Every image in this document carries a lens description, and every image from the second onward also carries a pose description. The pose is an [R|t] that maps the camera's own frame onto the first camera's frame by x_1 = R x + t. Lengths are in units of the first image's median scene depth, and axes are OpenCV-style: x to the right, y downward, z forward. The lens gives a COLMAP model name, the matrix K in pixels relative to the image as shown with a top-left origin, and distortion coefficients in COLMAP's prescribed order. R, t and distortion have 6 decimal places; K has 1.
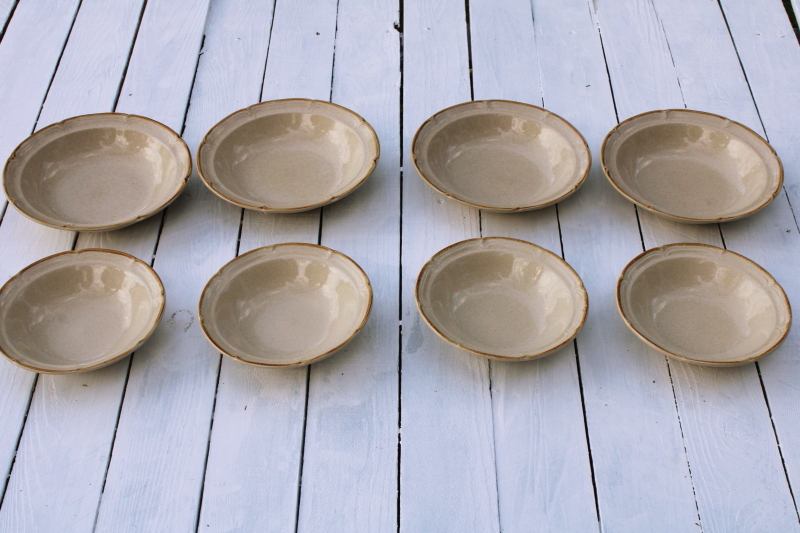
lens RADIAL K [[1175.0, 0, 402.4], [0, 1175.0, 249.1], [0, 0, 1]] dist [-0.043849, 0.000000]
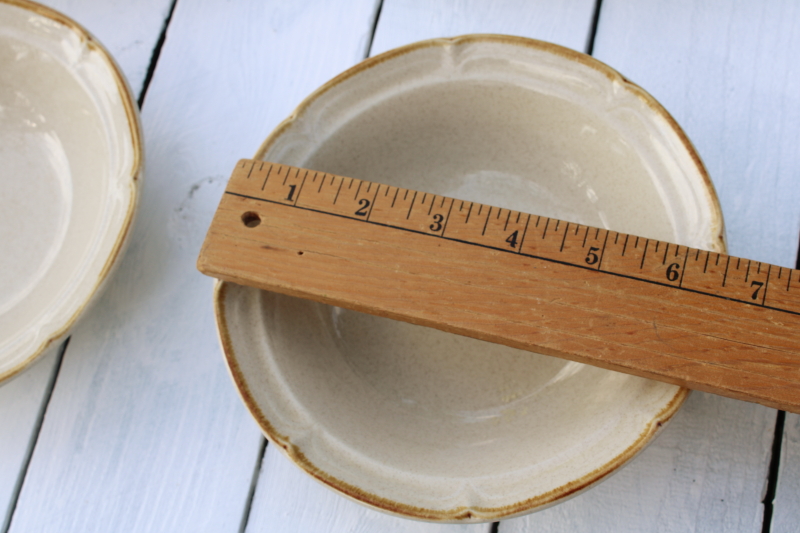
lens RADIAL K [[1175.0, 0, 397.0], [0, 1175.0, 273.1], [0, 0, 1]] dist [-0.043849, 0.000000]
pose [[0.963950, 0.159295, -0.213134, -0.044339], [-0.037798, 0.874855, 0.482909, -0.115006], [0.263386, -0.457444, 0.849337, 0.703546]]
